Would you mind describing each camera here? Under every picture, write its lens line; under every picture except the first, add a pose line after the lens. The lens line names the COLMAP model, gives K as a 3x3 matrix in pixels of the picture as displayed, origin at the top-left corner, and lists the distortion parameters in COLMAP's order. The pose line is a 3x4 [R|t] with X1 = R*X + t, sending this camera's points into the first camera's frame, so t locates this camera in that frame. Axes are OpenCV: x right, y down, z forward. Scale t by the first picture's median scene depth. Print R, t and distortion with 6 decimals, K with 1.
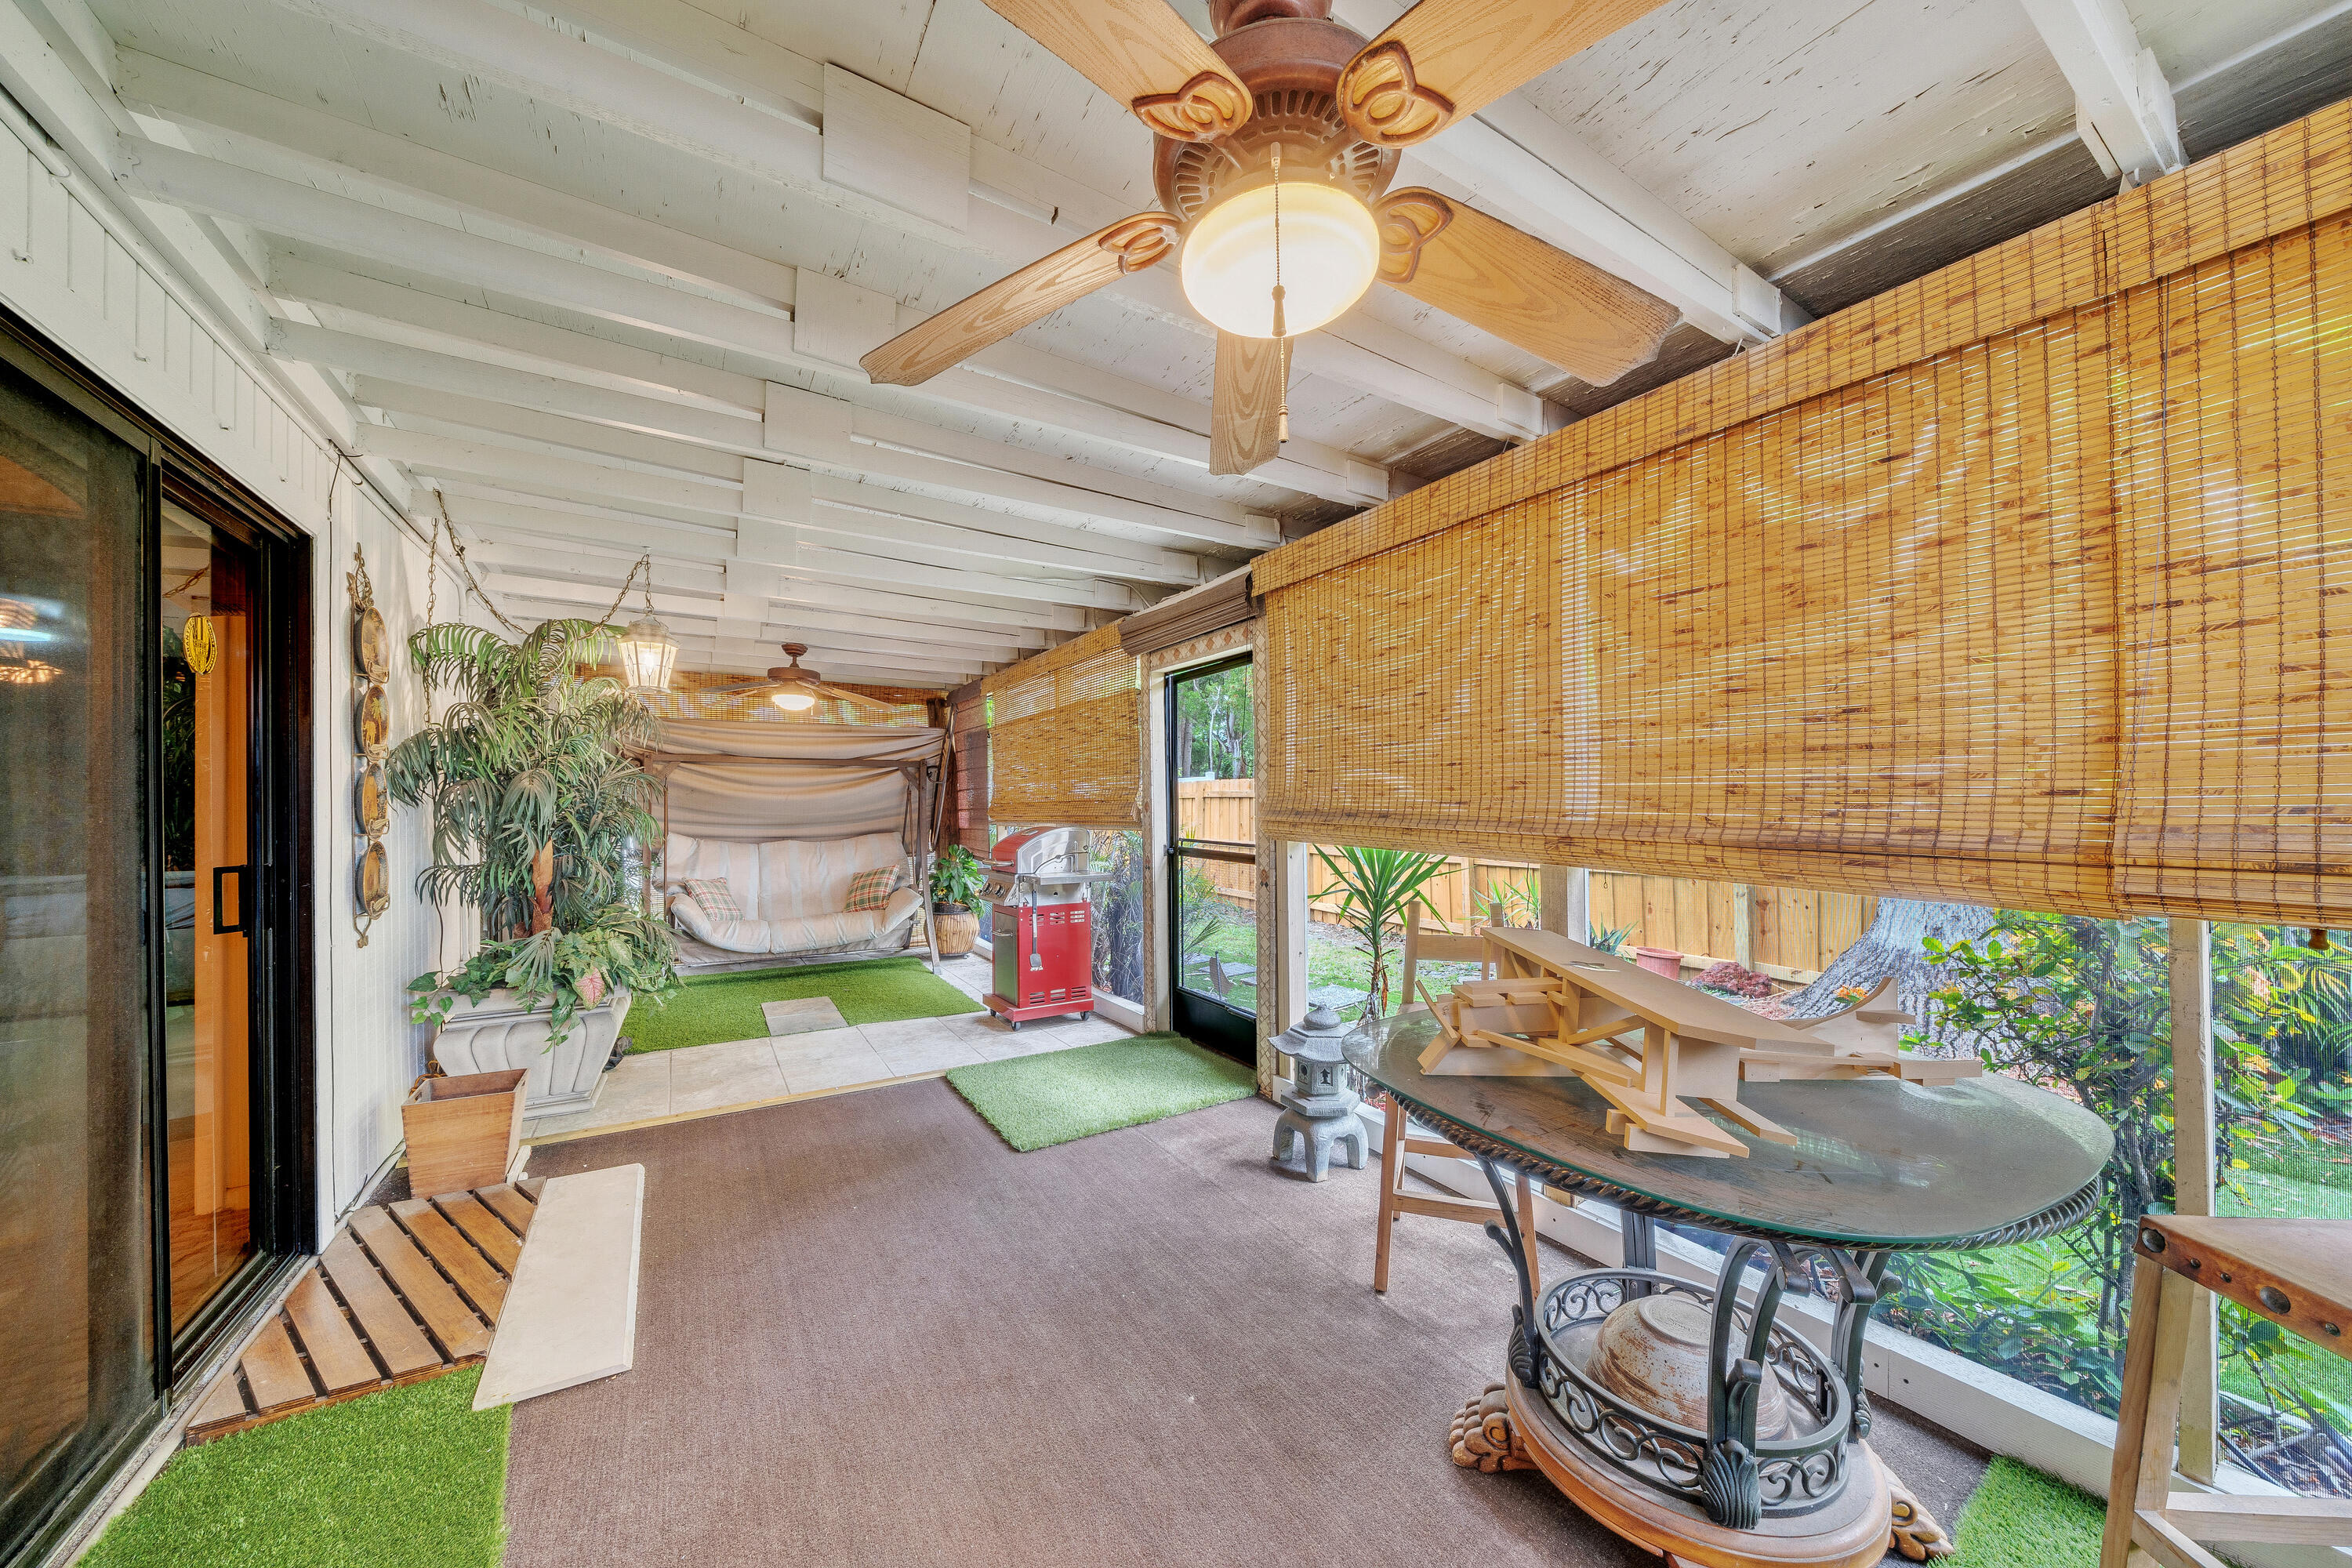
lens RADIAL K [[824.3, 0, 1172.5], [0, 824.3, 797.4], [0, 0, 1]] dist [-0.002643, 0.000174]
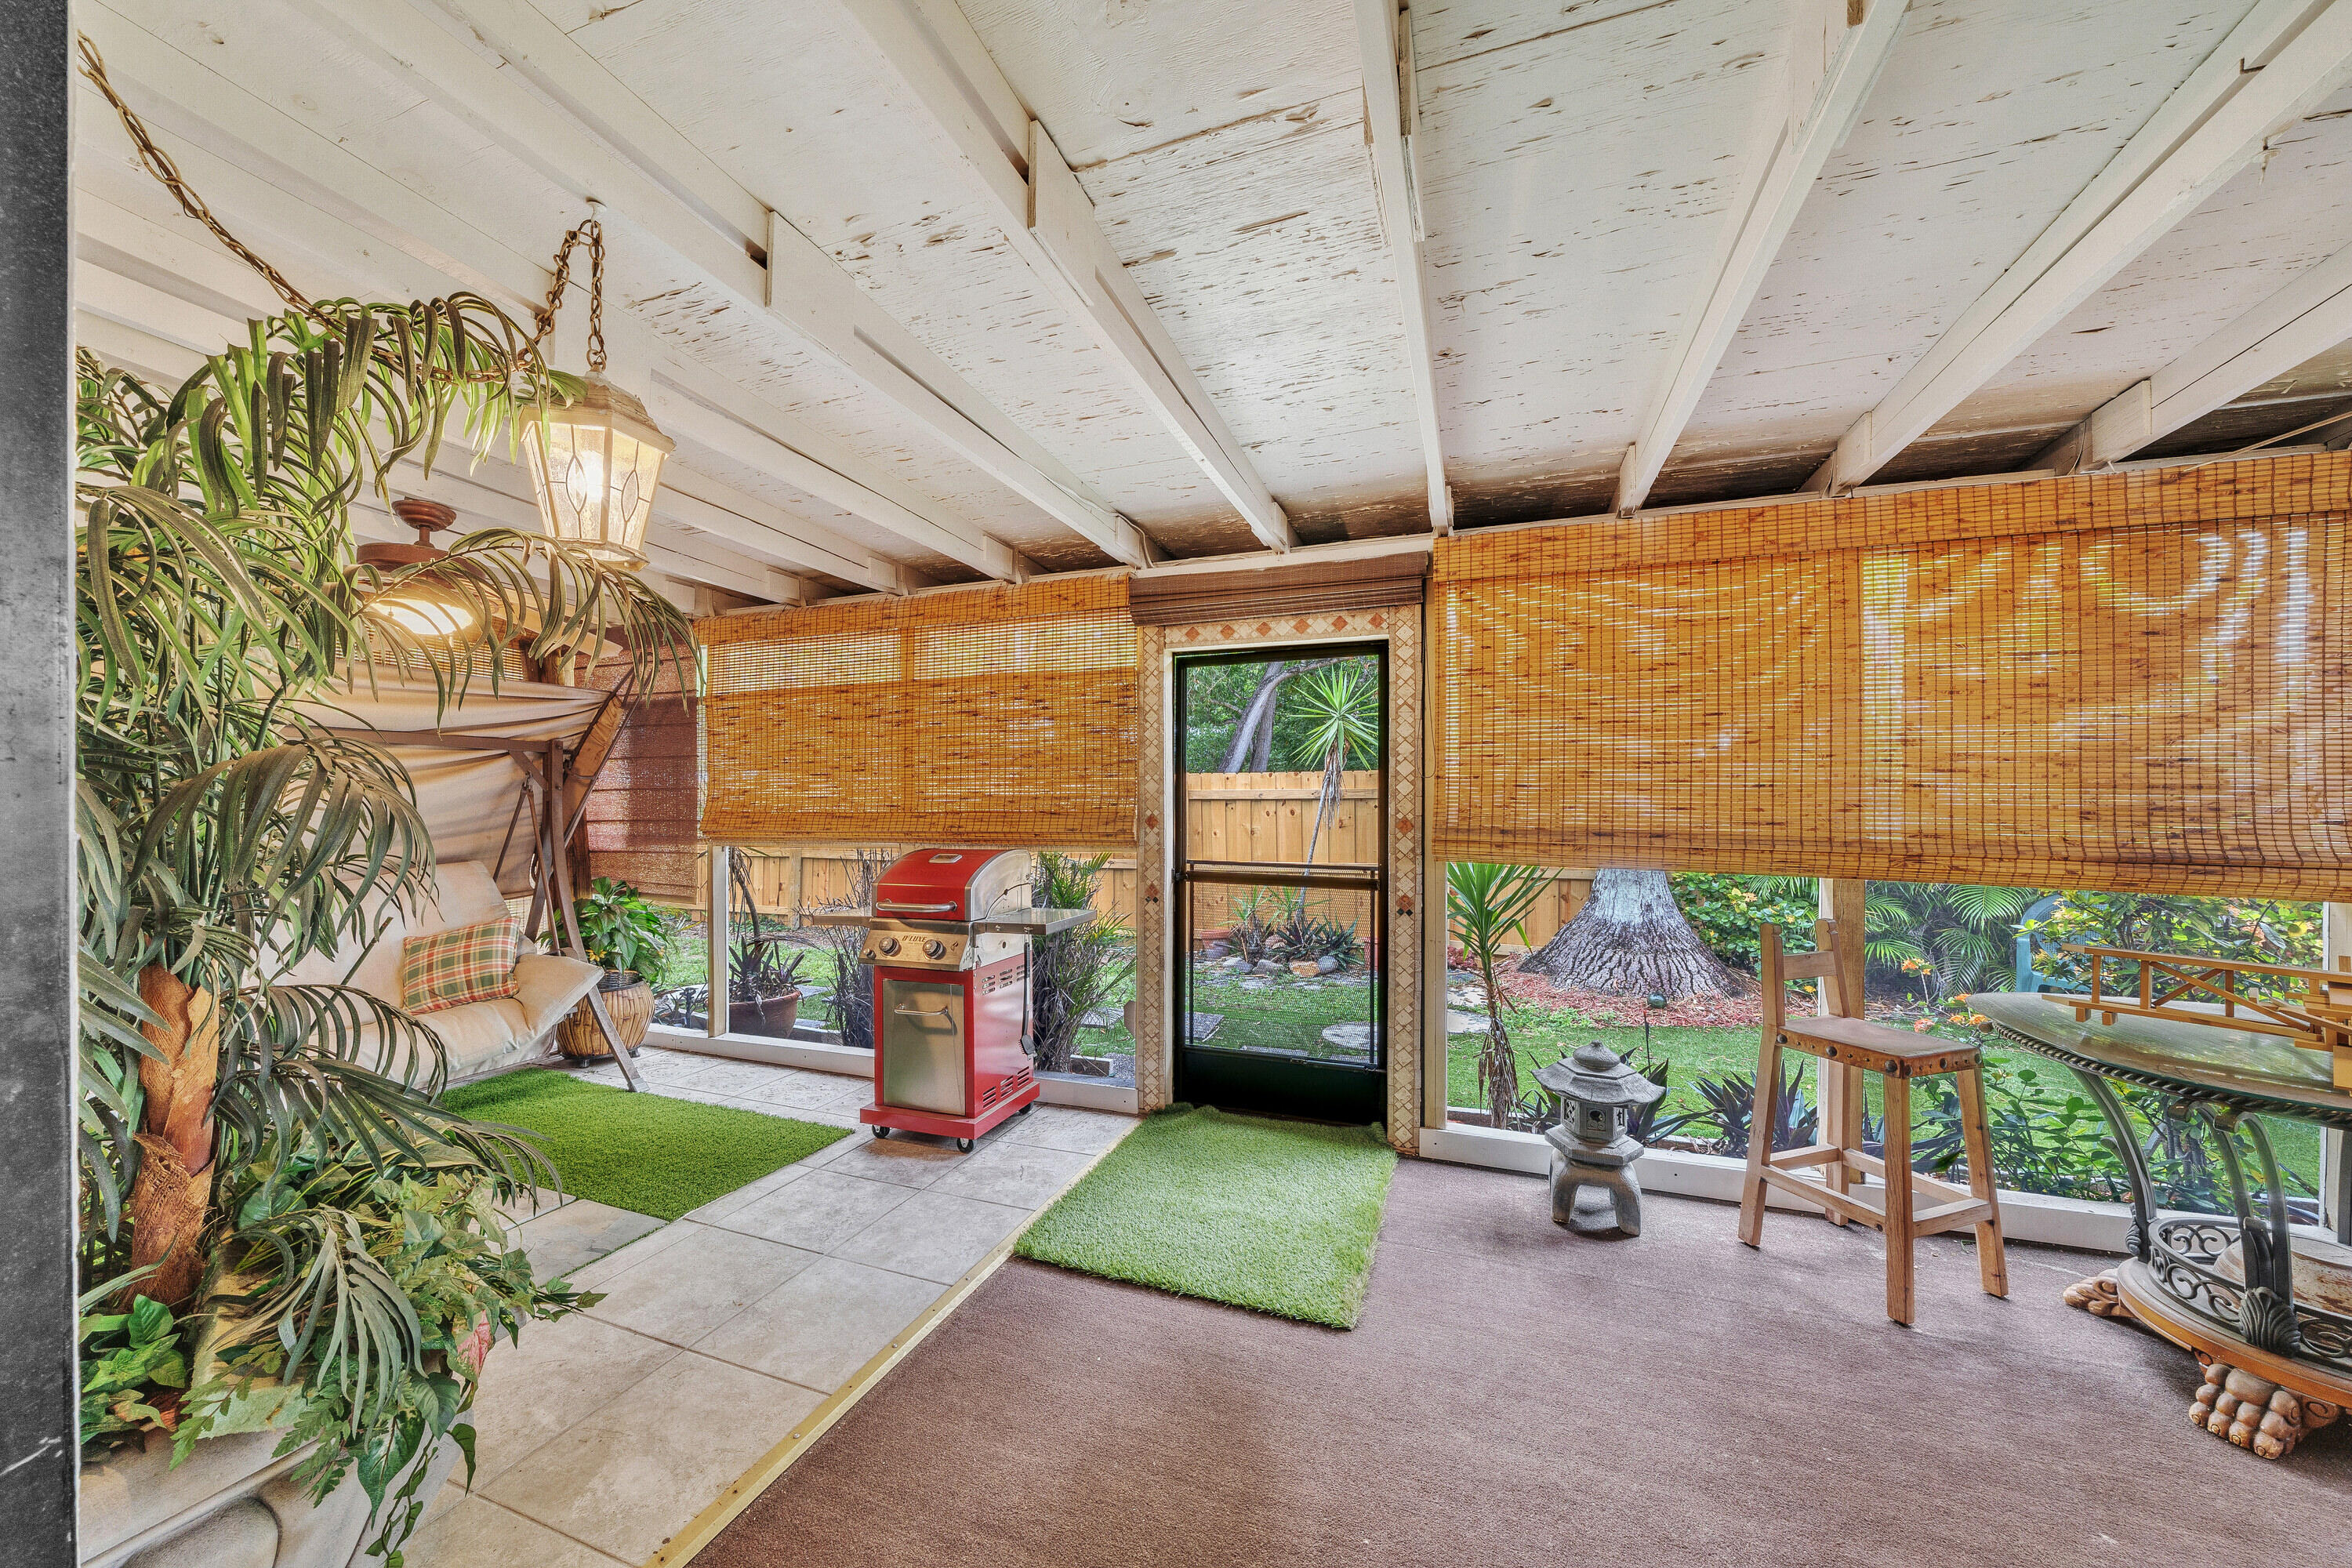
lens RADIAL K [[824.3, 0, 1178.8], [0, 824.3, 795.1], [0, 0, 1]] dist [-0.002643, 0.000174]
pose [[0.778943, 0.011080, 0.626996, -0.923706], [-0.009612, 0.999937, -0.005729, -0.016261], [-0.627021, -0.001564, 0.779001, 0.693919]]
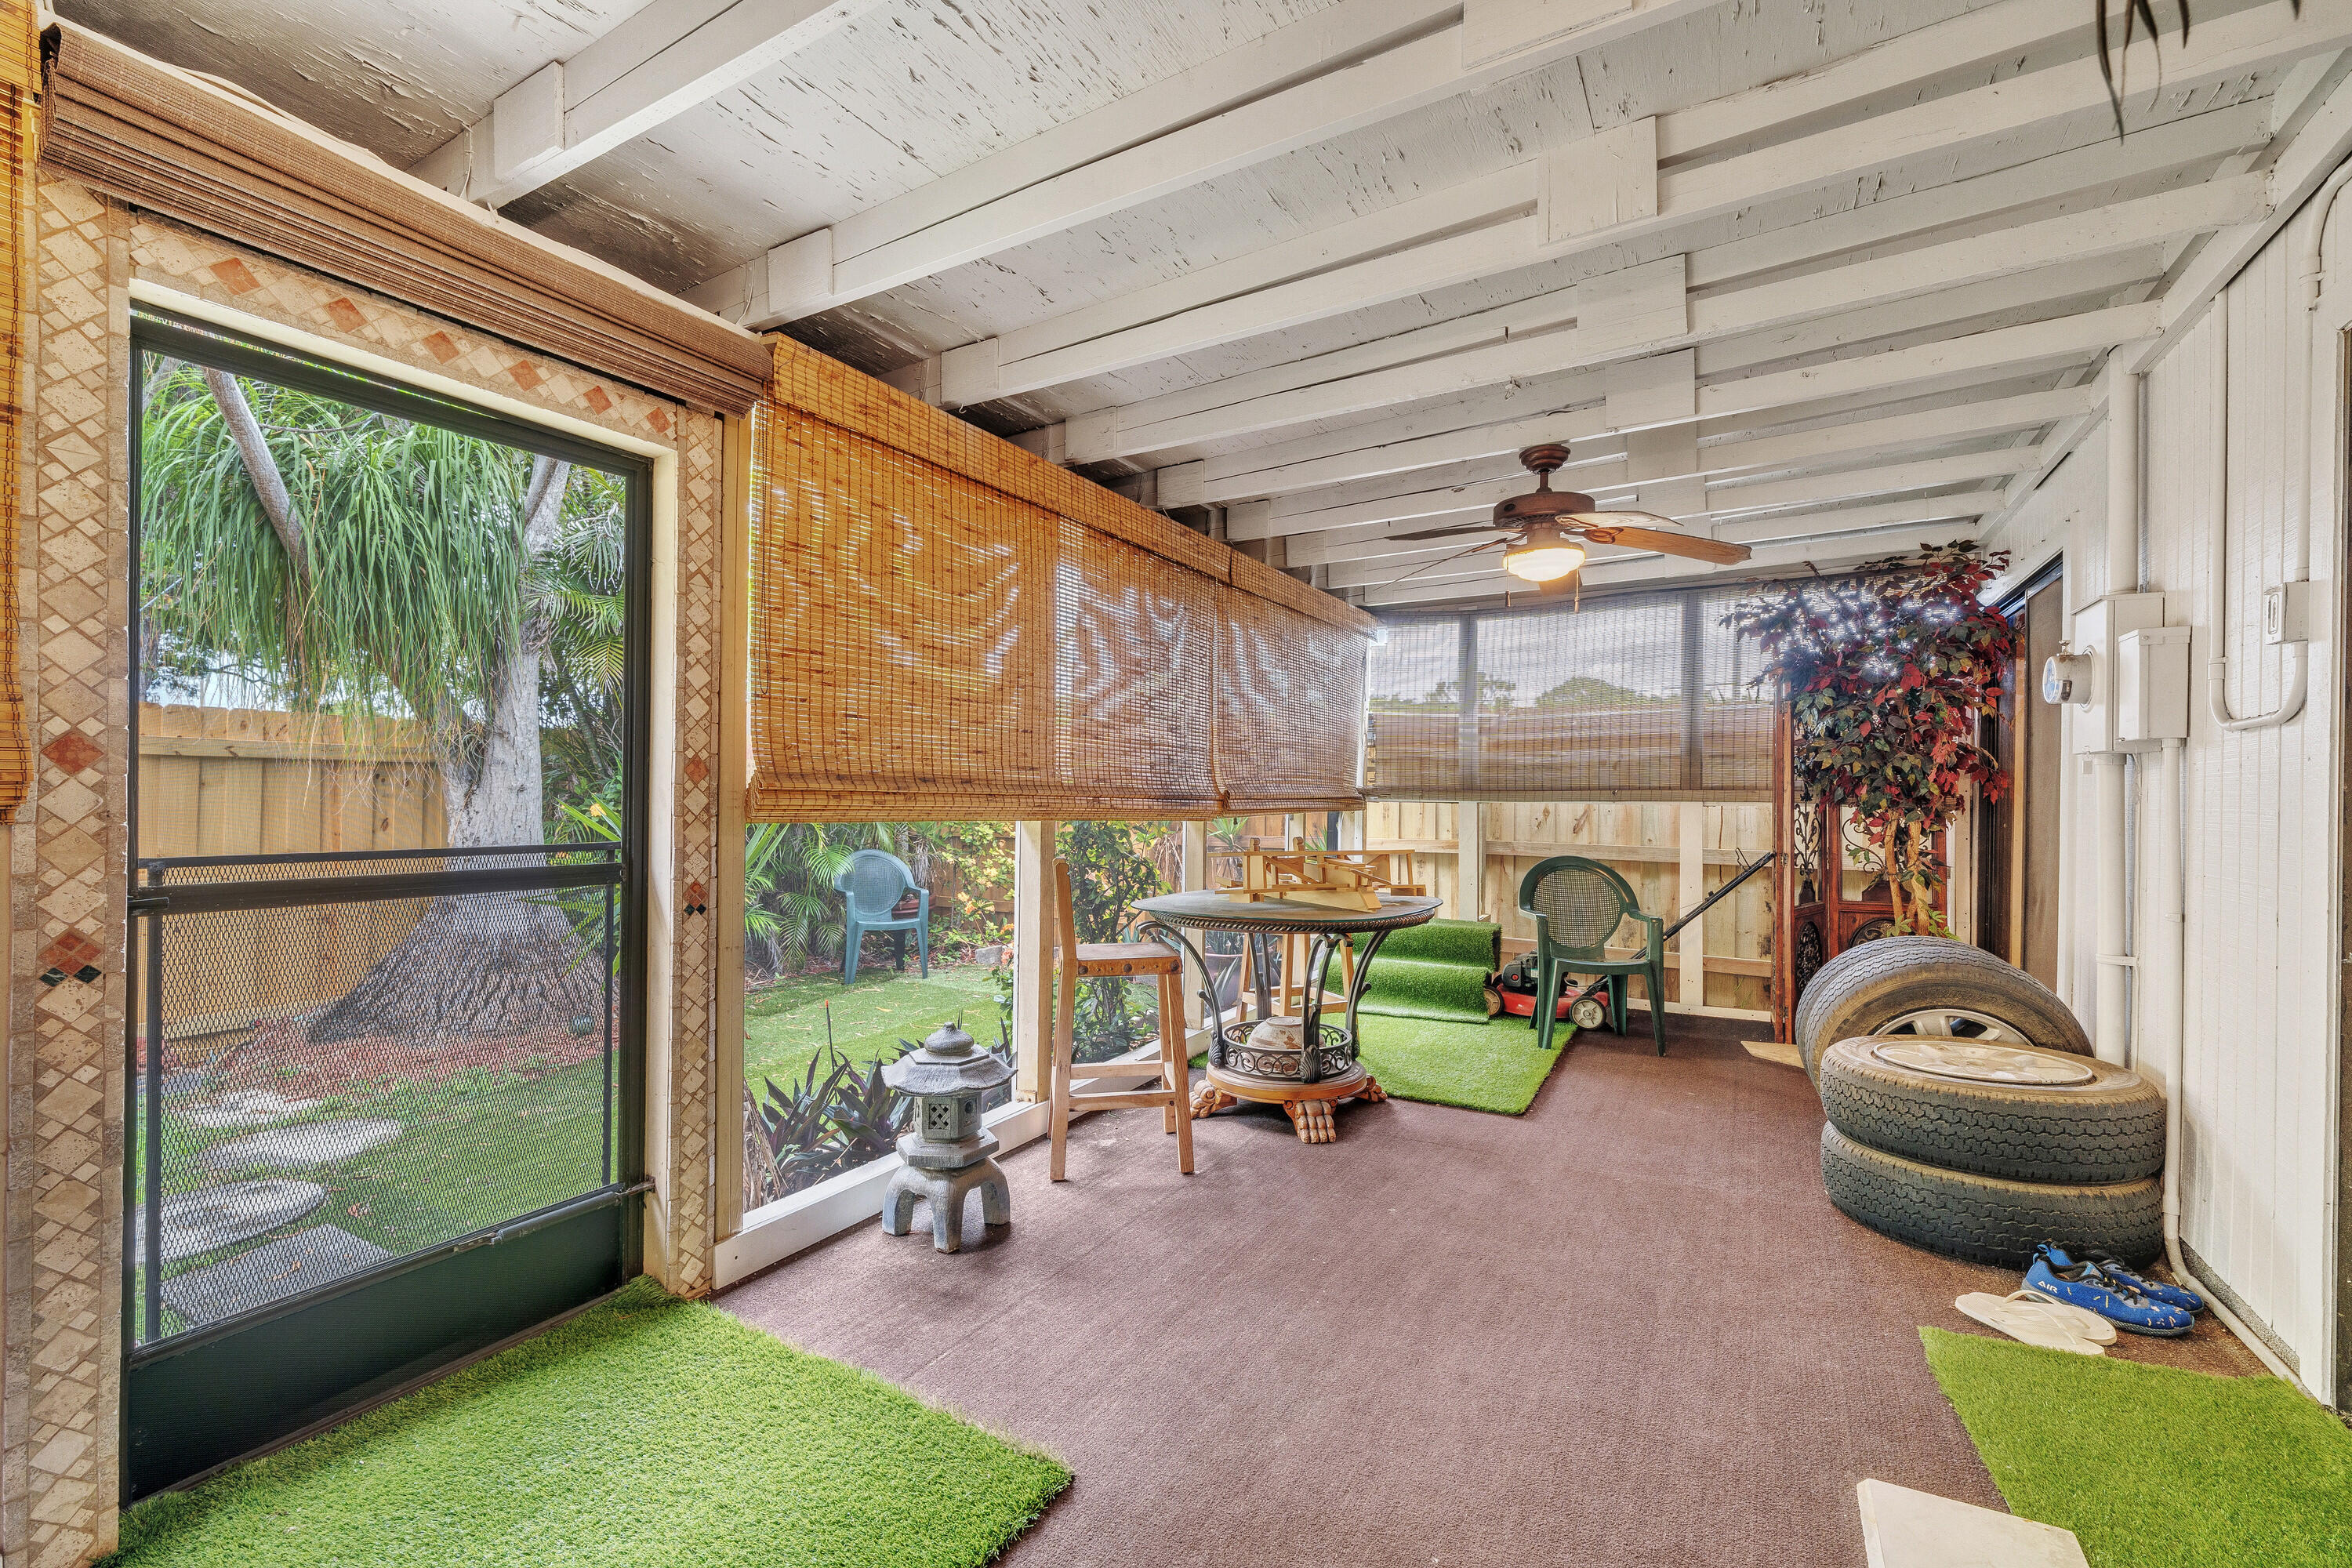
lens RADIAL K [[1001.9, 0, 1169.1], [0, 1001.9, 795.2], [0, 0, 1]] dist [-0.002059, -0.000173]
pose [[-0.466965, 0.003827, 0.884268, -0.909006], [-0.000921, 0.999988, -0.004814, 0.050657], [-0.884275, -0.003062, -0.466956, 1.533354]]
